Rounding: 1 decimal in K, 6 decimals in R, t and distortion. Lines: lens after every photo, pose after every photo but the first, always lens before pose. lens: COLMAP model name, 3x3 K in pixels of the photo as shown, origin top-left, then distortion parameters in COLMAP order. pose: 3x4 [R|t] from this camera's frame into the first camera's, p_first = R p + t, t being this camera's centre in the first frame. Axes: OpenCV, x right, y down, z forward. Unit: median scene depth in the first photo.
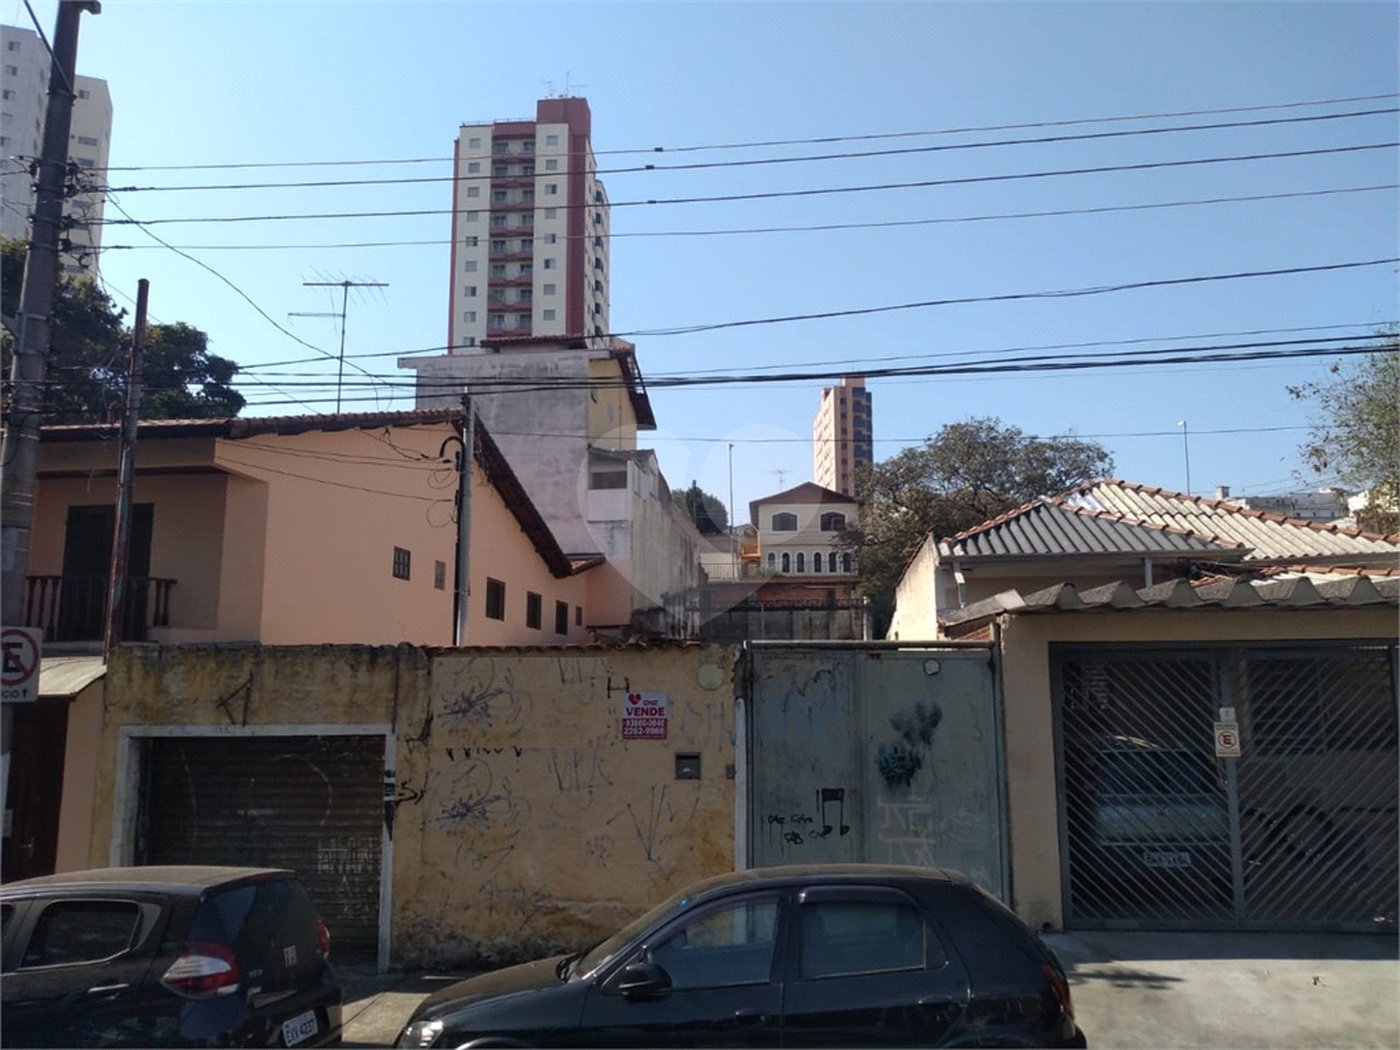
lens RADIAL K [[1070.6, 0, 705.4], [0, 1070.6, 524.3], [0, 0, 1]] dist [0.049836, -0.120626]
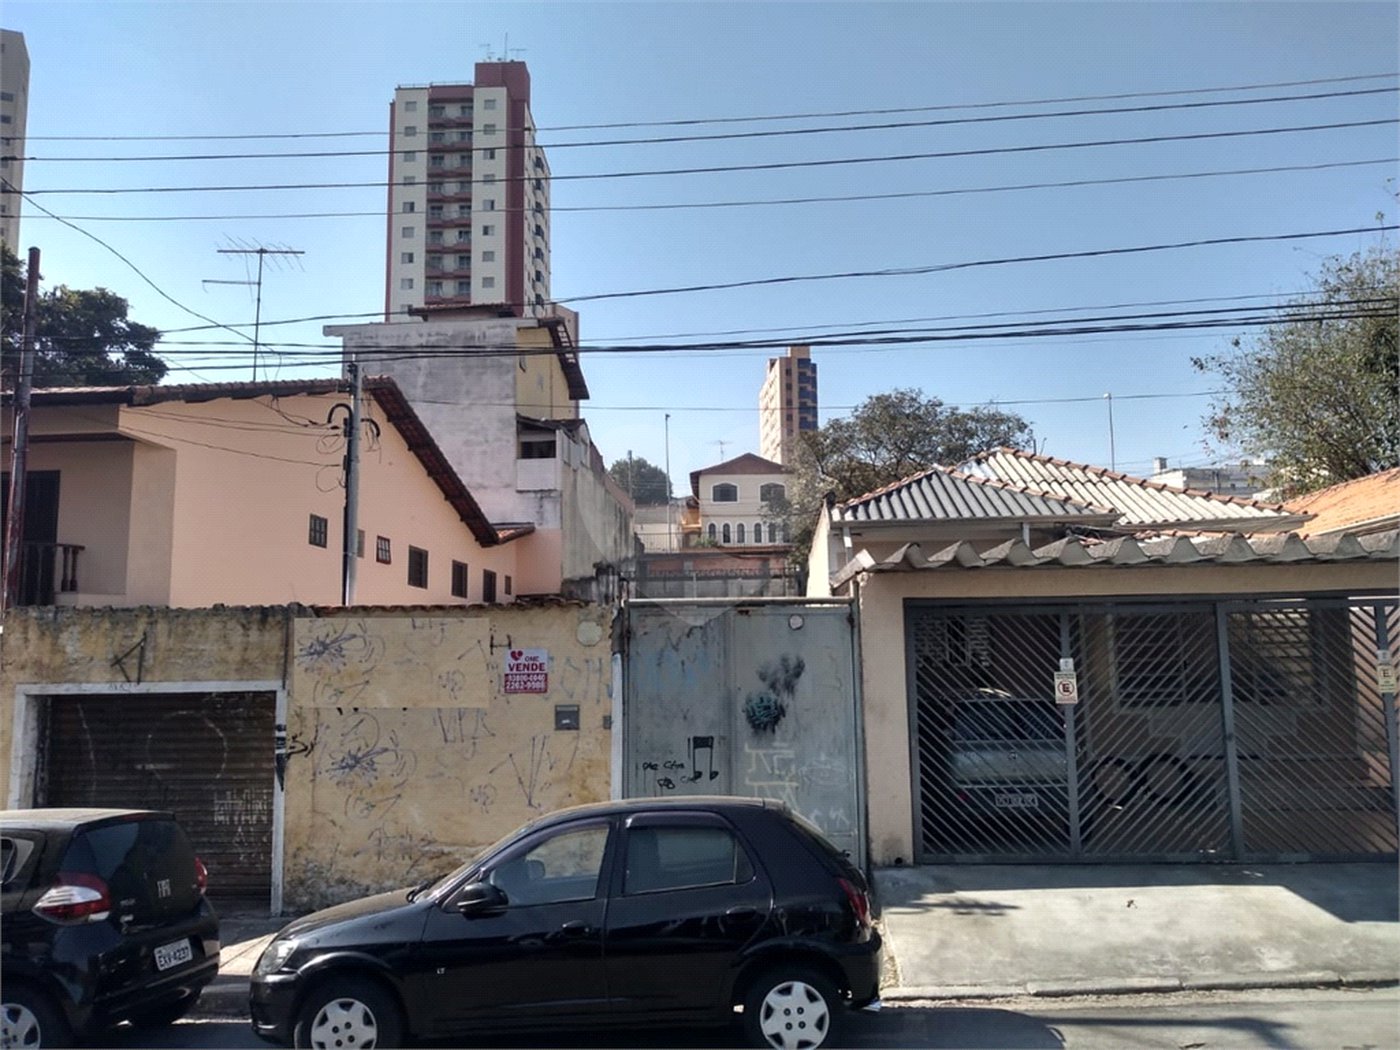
lens RADIAL K [[1077.0, 0, 706.4], [0, 1077.0, 527.3], [0, 0, 1]] dist [0.024080, -0.068797]
pose [[0.998857, -0.001369, 0.047780, 0.066813], [-0.000025, 0.999574, 0.029175, 0.007018], [-0.047800, -0.029143, 0.998432, -0.056028]]
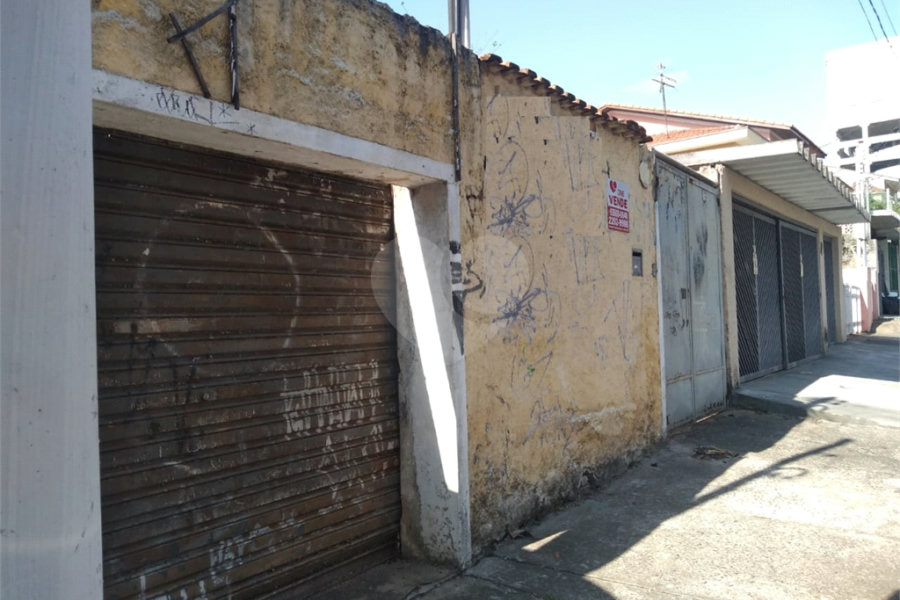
lens RADIAL K [[702.6, 0, 450.0], [0, 702.6, 300.0], [0, 0, 1]] dist [0.050024, -0.123001]
pose [[0.502182, 0.019388, 0.864545, -0.616119], [-0.111963, 0.992792, 0.042771, 0.238736], [-0.857483, -0.118276, 0.500733, 0.783973]]
